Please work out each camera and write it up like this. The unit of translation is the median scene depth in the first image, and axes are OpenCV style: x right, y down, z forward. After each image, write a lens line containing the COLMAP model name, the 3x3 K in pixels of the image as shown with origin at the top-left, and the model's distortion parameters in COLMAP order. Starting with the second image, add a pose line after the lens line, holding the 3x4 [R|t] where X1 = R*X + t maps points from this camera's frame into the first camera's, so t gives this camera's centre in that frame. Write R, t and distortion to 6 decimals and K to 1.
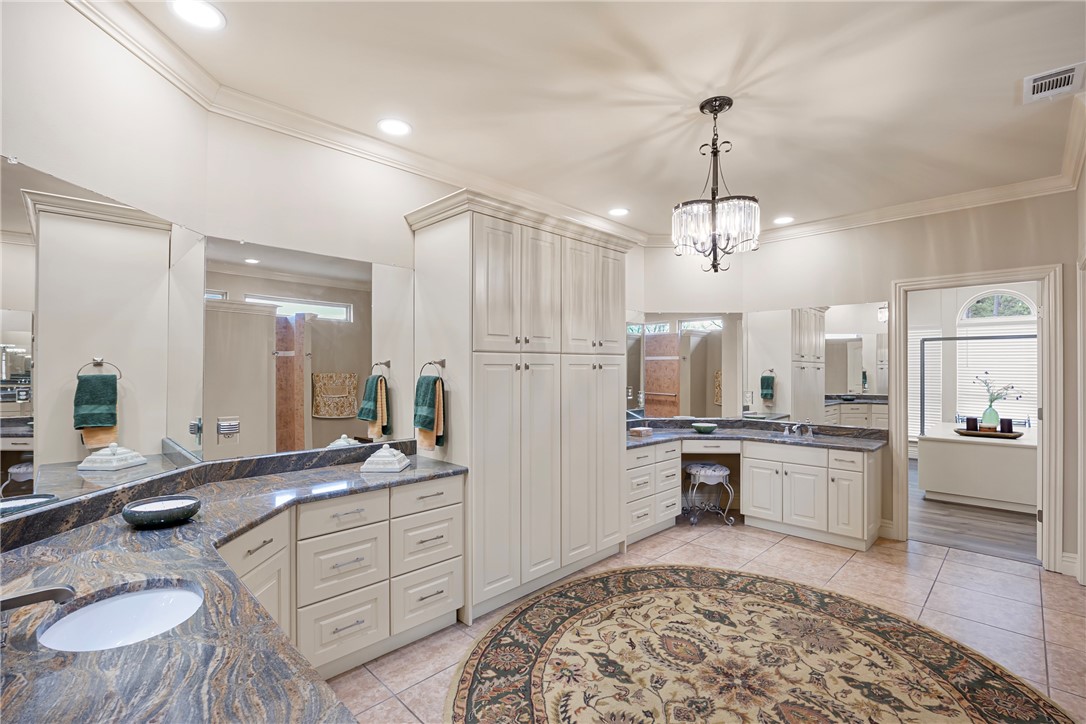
lens RADIAL K [[489.6, 0, 538.0], [0, 489.6, 369.6], [0, 0, 1]] dist [-0.000629, -0.000051]
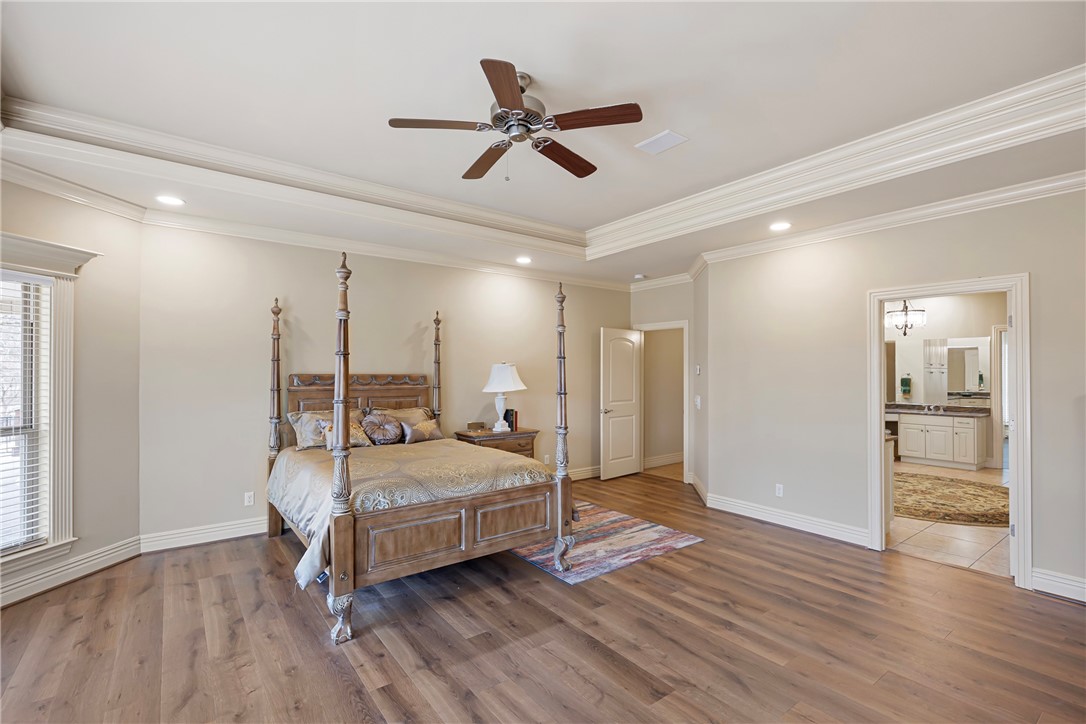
lens RADIAL K [[489.6, 0, 543.2], [0, 489.6, 369.0], [0, 0, 1]] dist [-0.000629, -0.000051]
pose [[0.988737, -0.002890, -0.149635, -0.579138], [0.002119, 0.999984, -0.005309, -0.012283], [0.149648, 0.004933, 0.988727, -0.927735]]
